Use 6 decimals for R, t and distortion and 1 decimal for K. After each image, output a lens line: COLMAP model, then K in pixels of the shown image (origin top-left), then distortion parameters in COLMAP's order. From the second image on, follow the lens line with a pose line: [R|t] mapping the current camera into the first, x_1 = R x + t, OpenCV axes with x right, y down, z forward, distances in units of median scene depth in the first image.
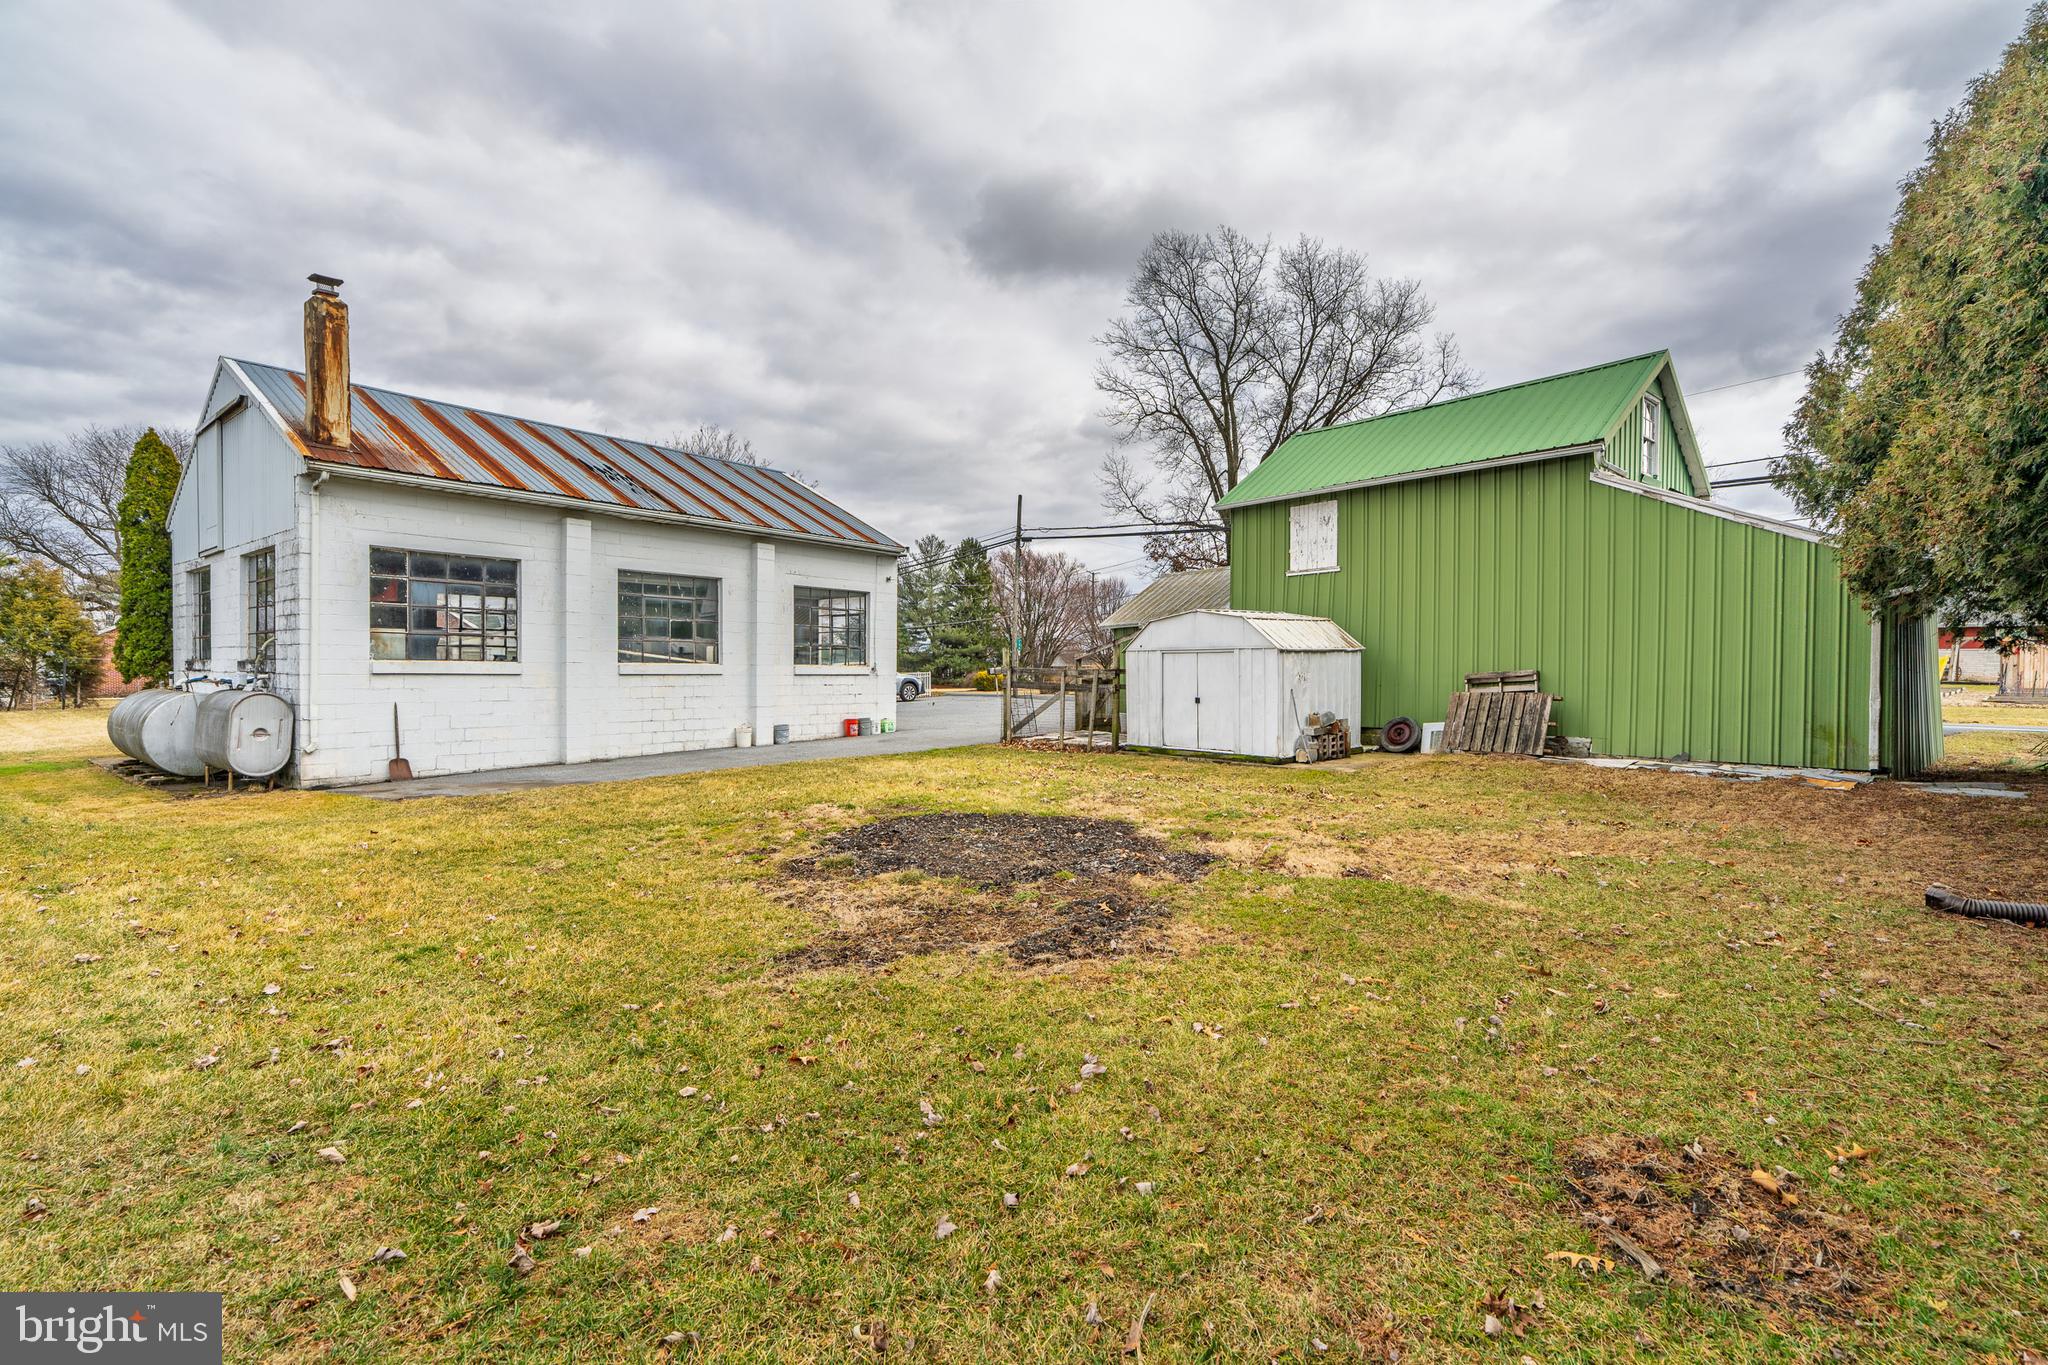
lens RADIAL K [[917.9, 0, 1024.0], [0, 917.9, 682.5], [0, 0, 1]] dist [0.002198, -0.000097]
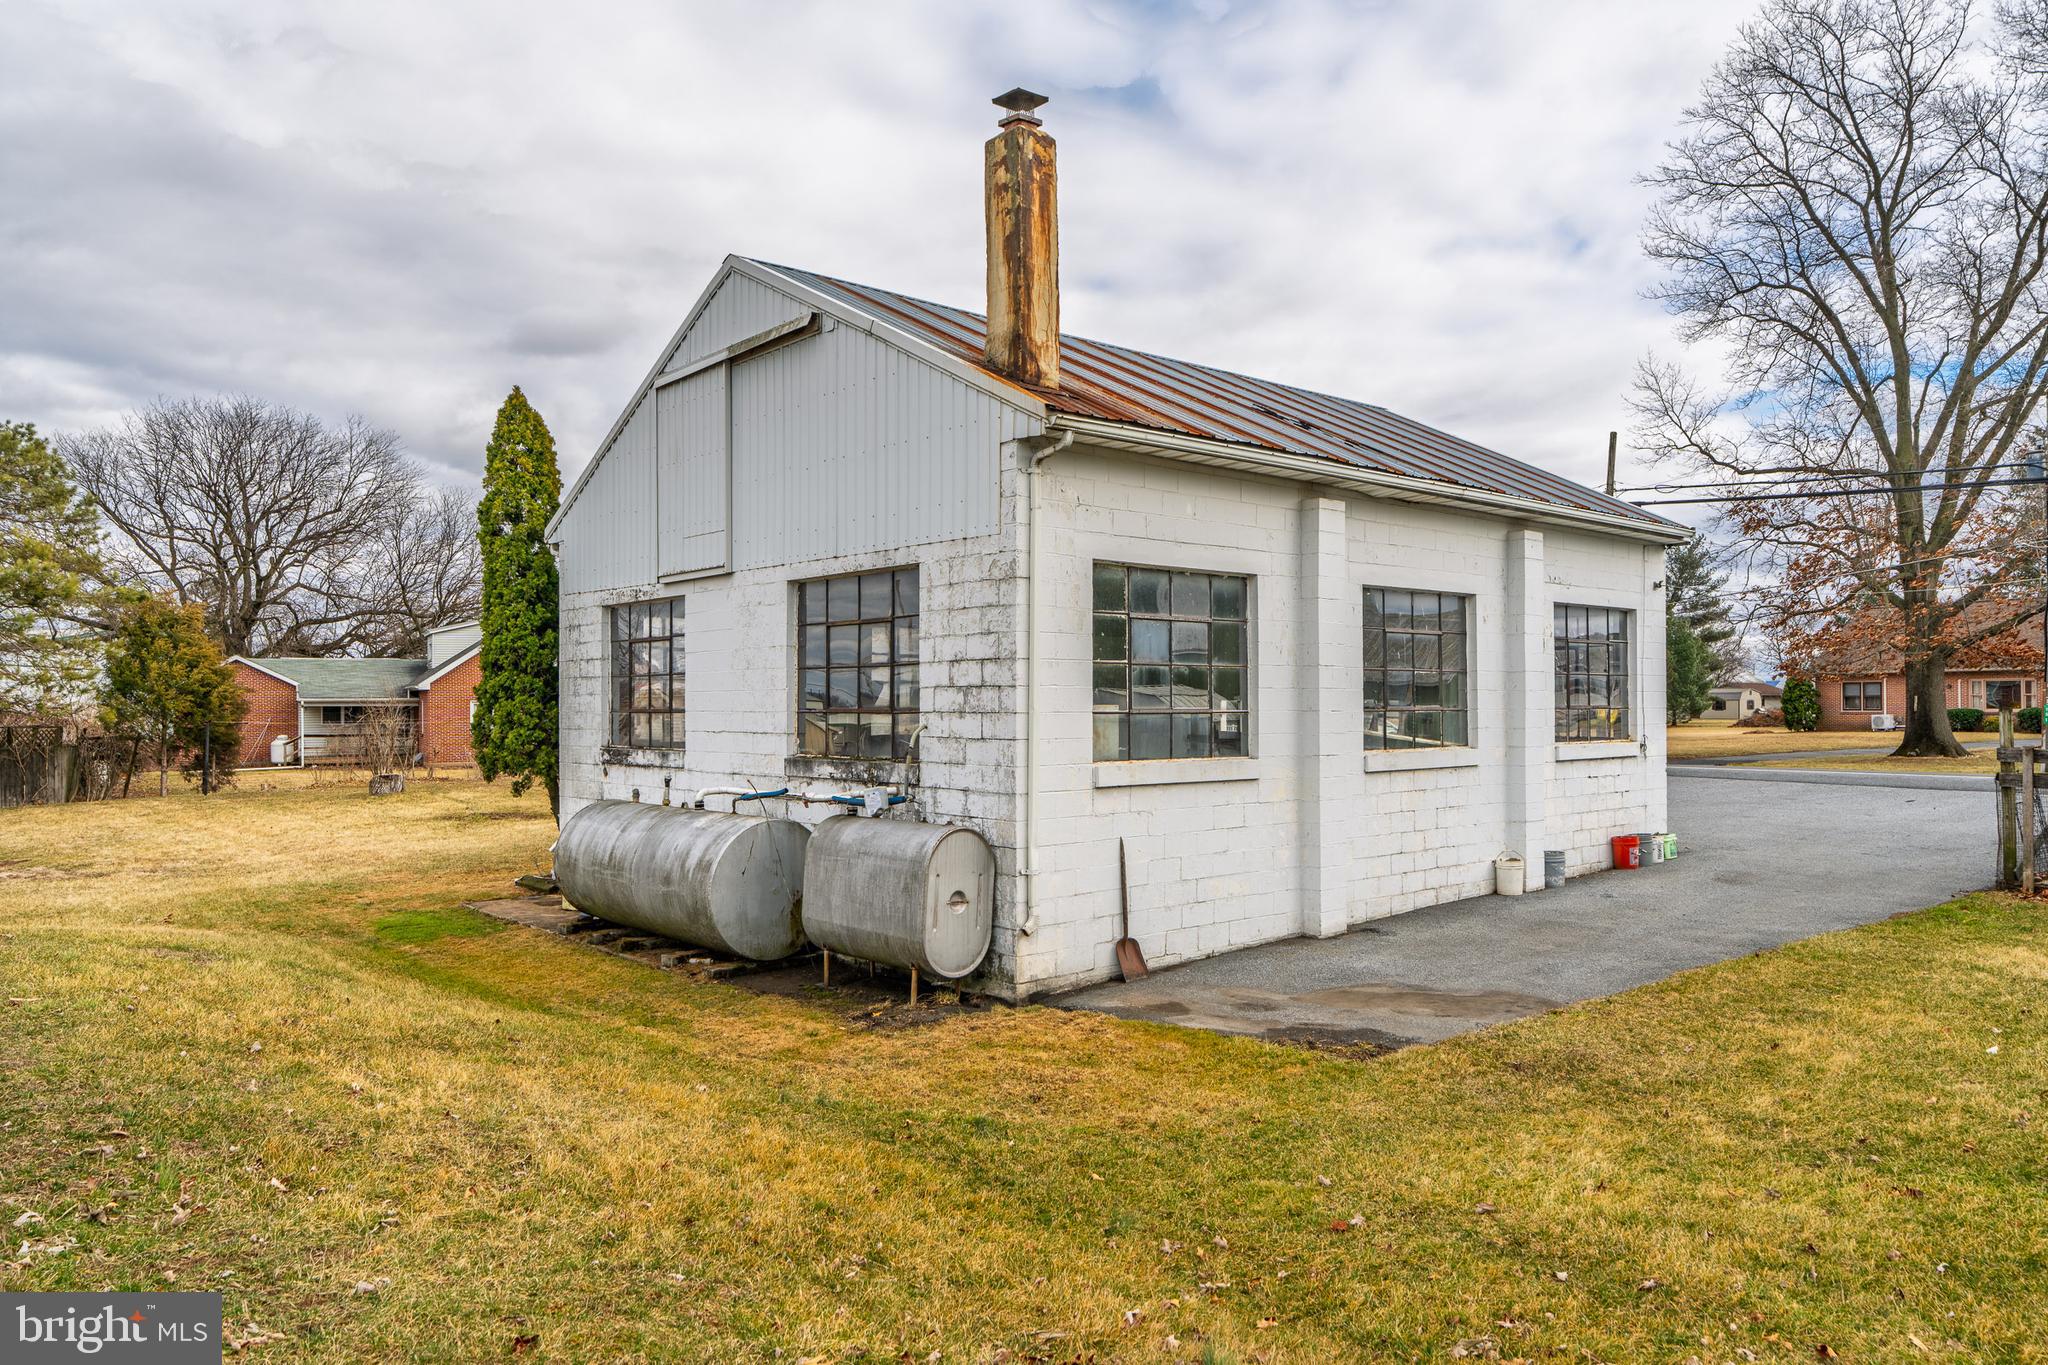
lens RADIAL K [[1363.2, 0, 1024.0], [0, 1363.2, 682.5], [0, 0, 1]] dist [0.003709, -0.004196]
pose [[0.985775, -0.014198, -0.167471, -0.551223], [0.009318, 0.999510, -0.029887, -0.044389], [0.167813, 0.027901, 0.985424, 0.155587]]
